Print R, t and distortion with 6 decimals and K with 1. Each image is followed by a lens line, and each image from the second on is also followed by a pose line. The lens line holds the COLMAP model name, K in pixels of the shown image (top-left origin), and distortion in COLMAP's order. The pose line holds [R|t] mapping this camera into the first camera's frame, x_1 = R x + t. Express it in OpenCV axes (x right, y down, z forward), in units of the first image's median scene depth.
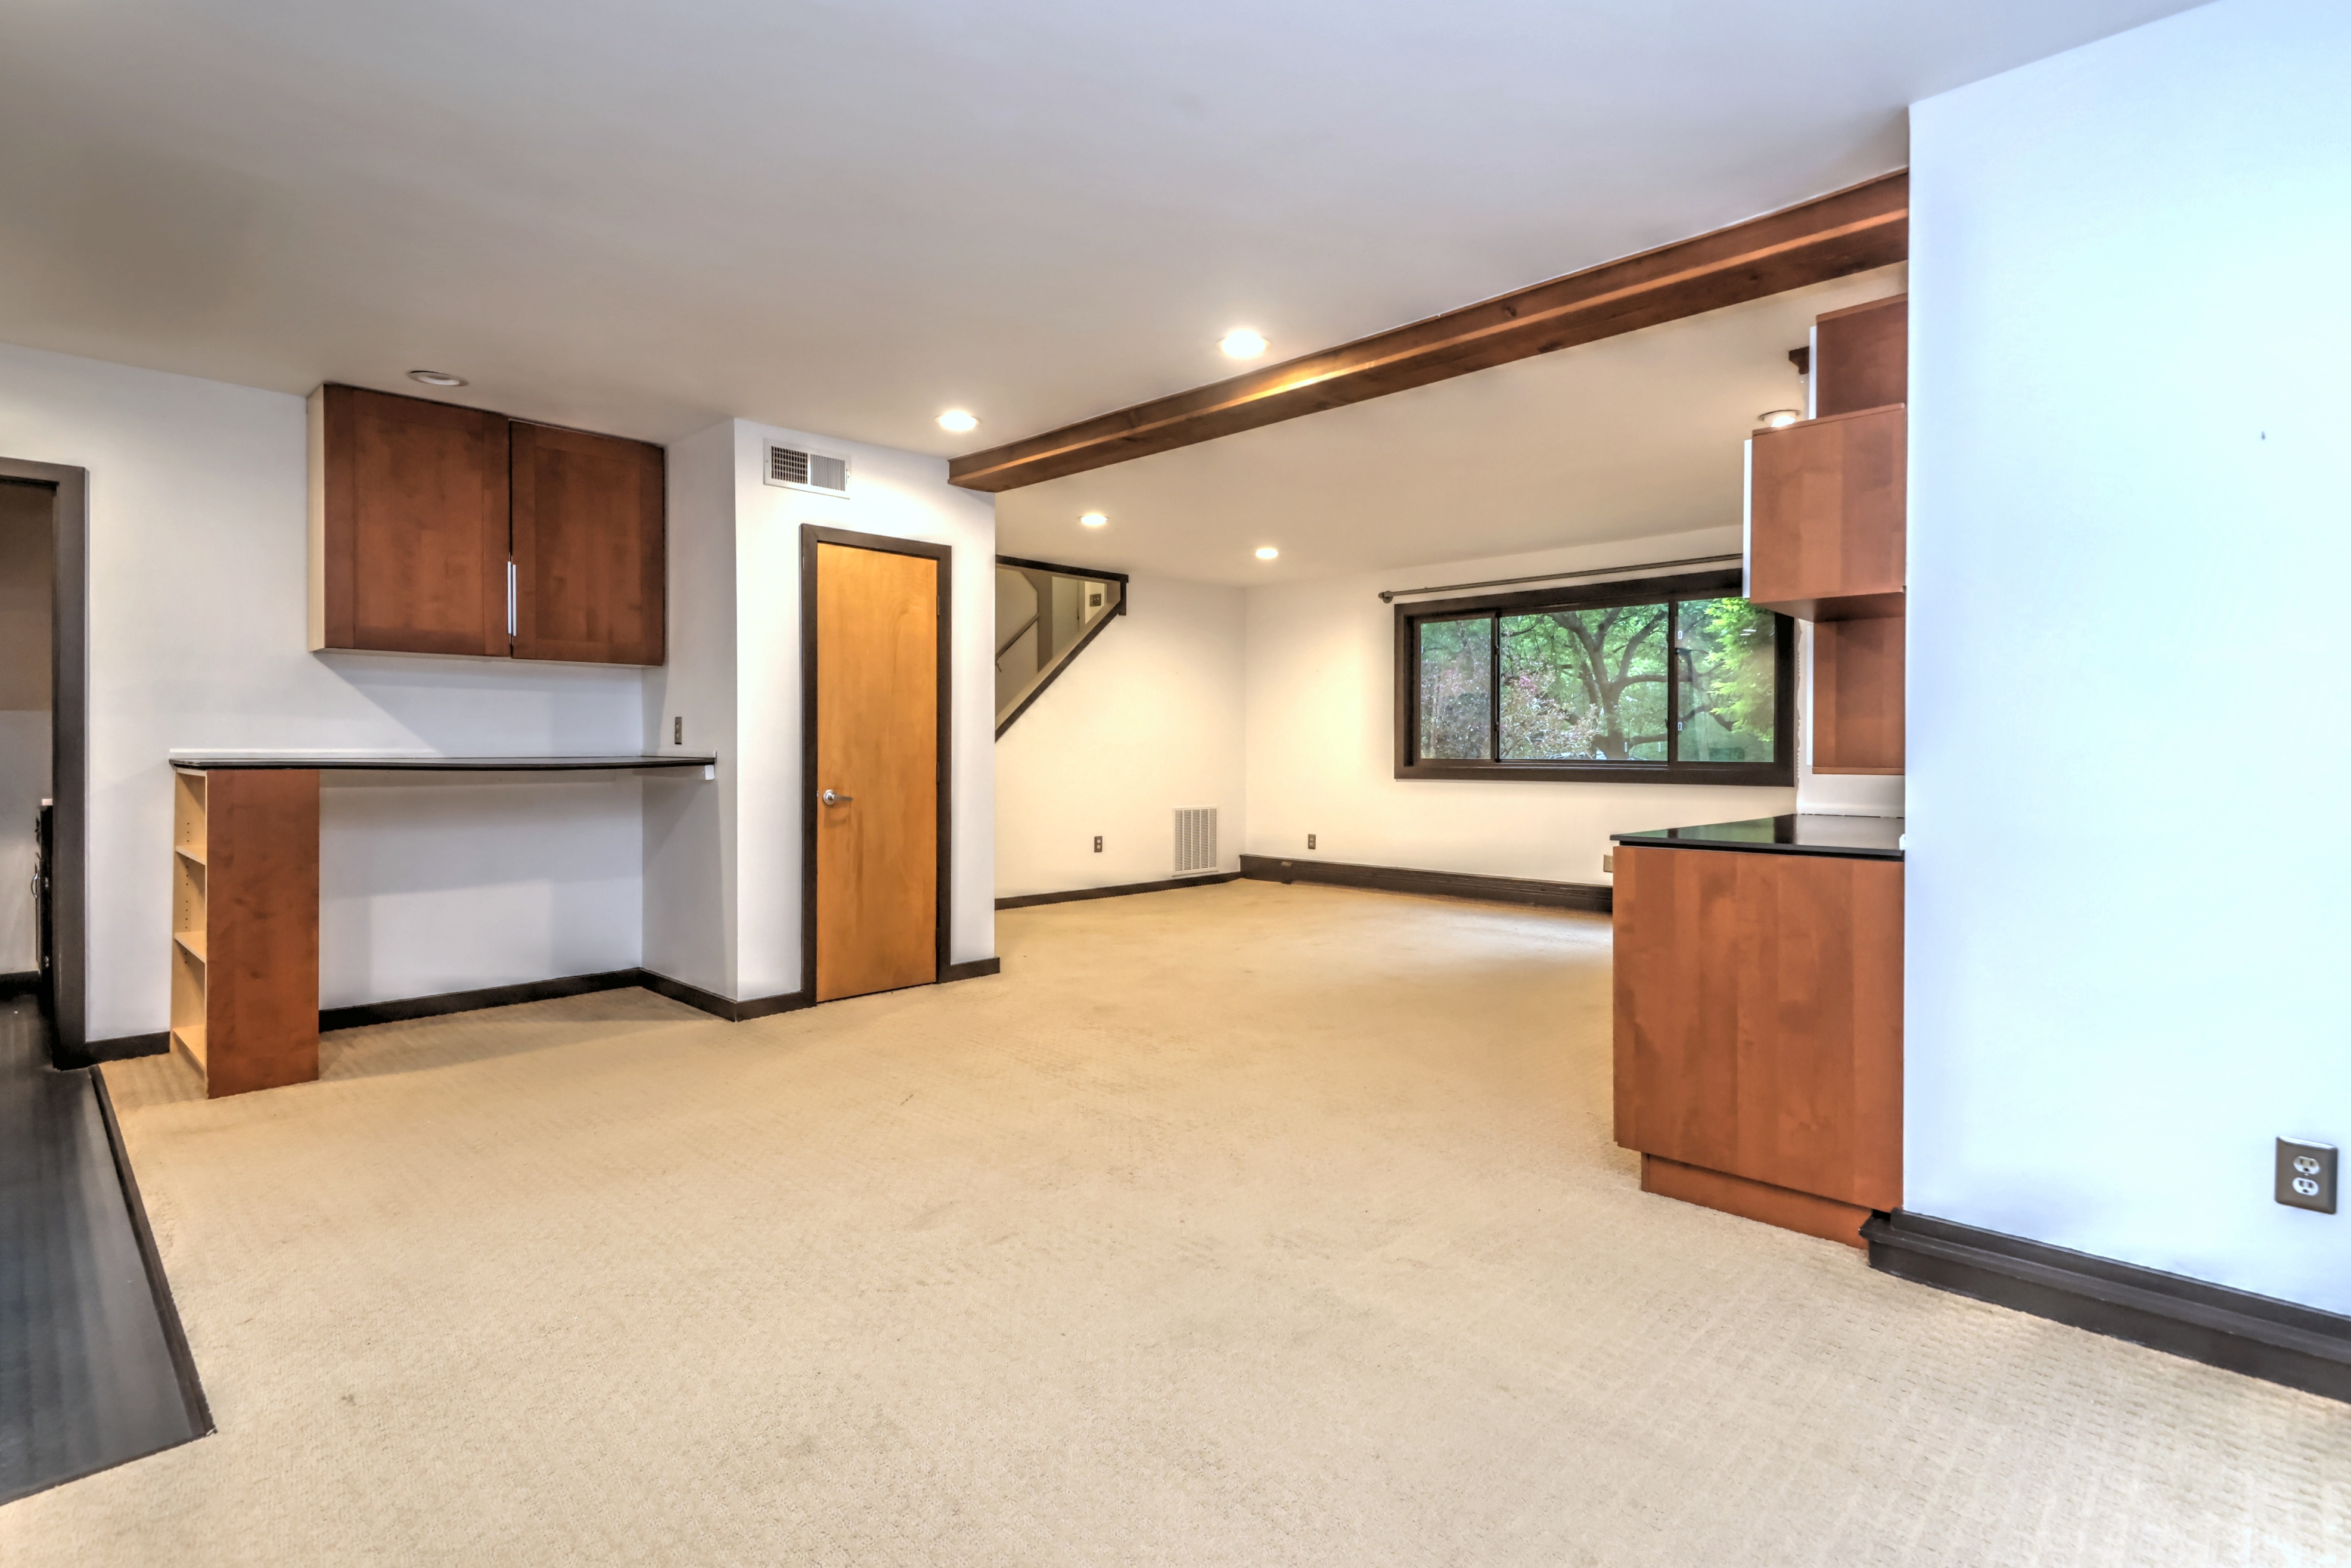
lens RADIAL K [[1083.2, 0, 1175.5], [0, 1083.2, 784.0], [0, 0, 1]] dist [0.004676, 0.000148]
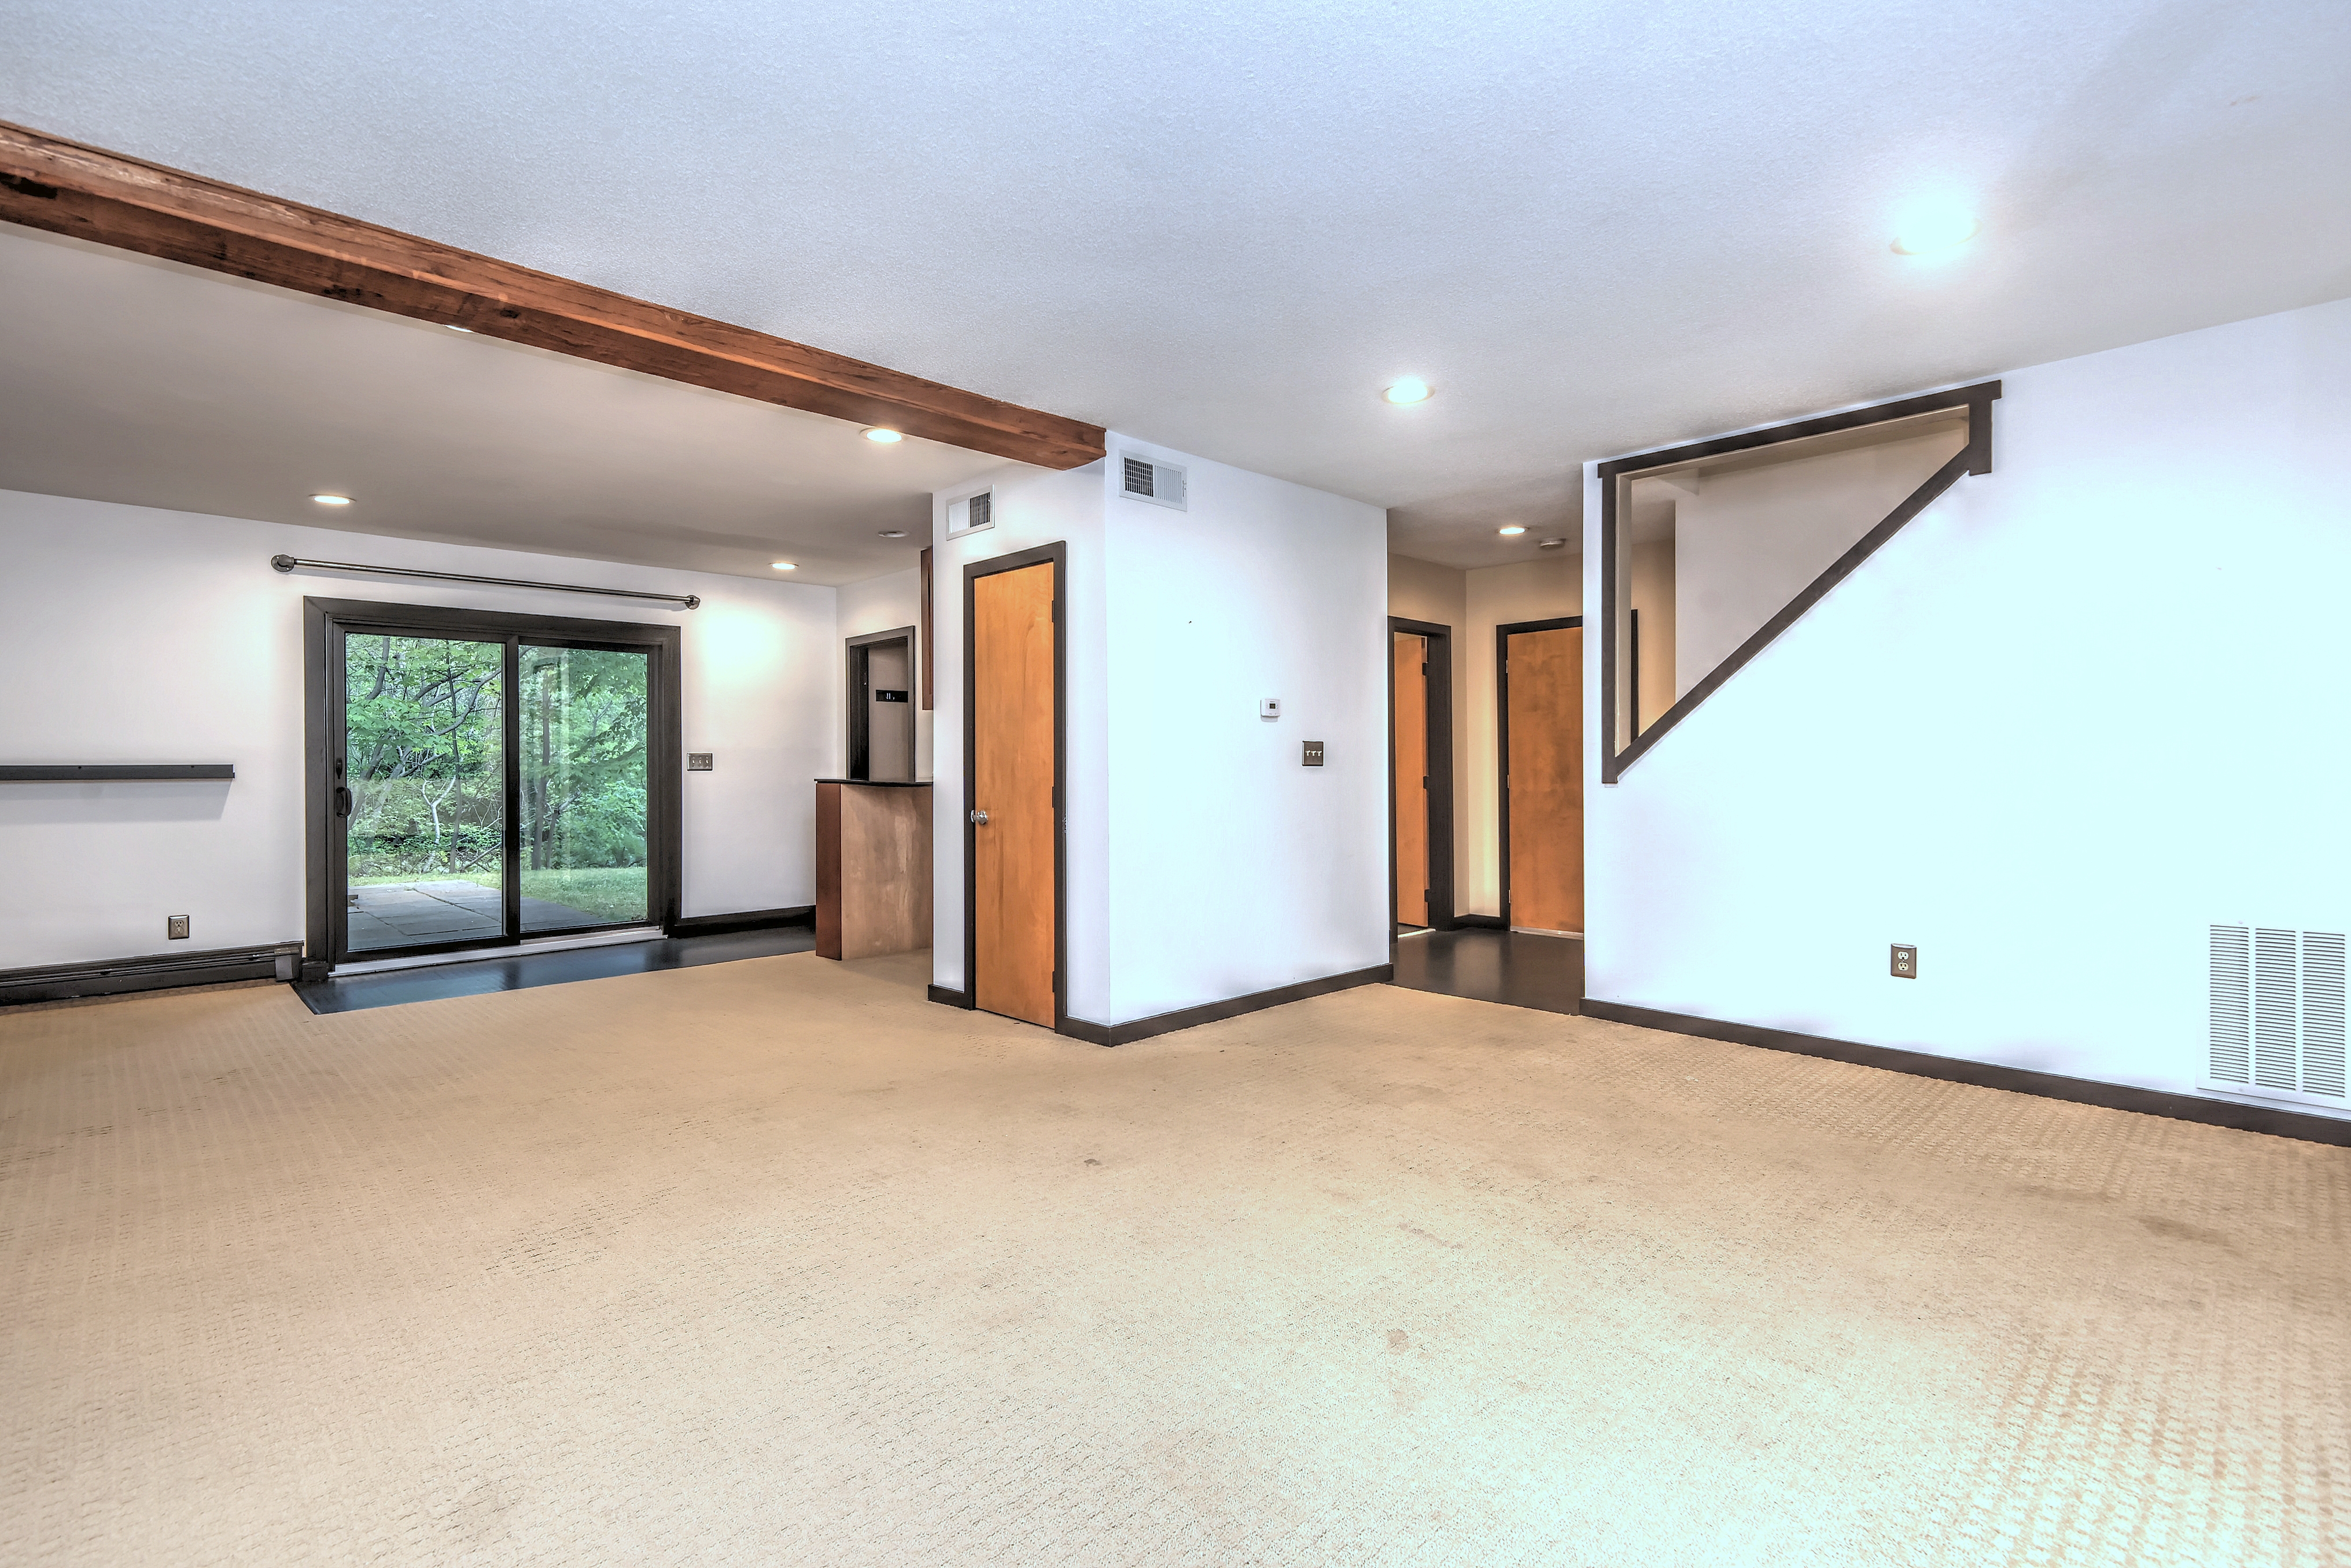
lens RADIAL K [[1083.1, 0, 1175.5], [0, 1083.1, 784.0], [0, 0, 1]] dist [0.004676, 0.000148]
pose [[0.002103, 0.023064, -0.999732, 0.681834], [-0.025016, 0.999422, 0.023004, -0.045567], [0.999685, 0.024961, 0.002679, 1.105484]]
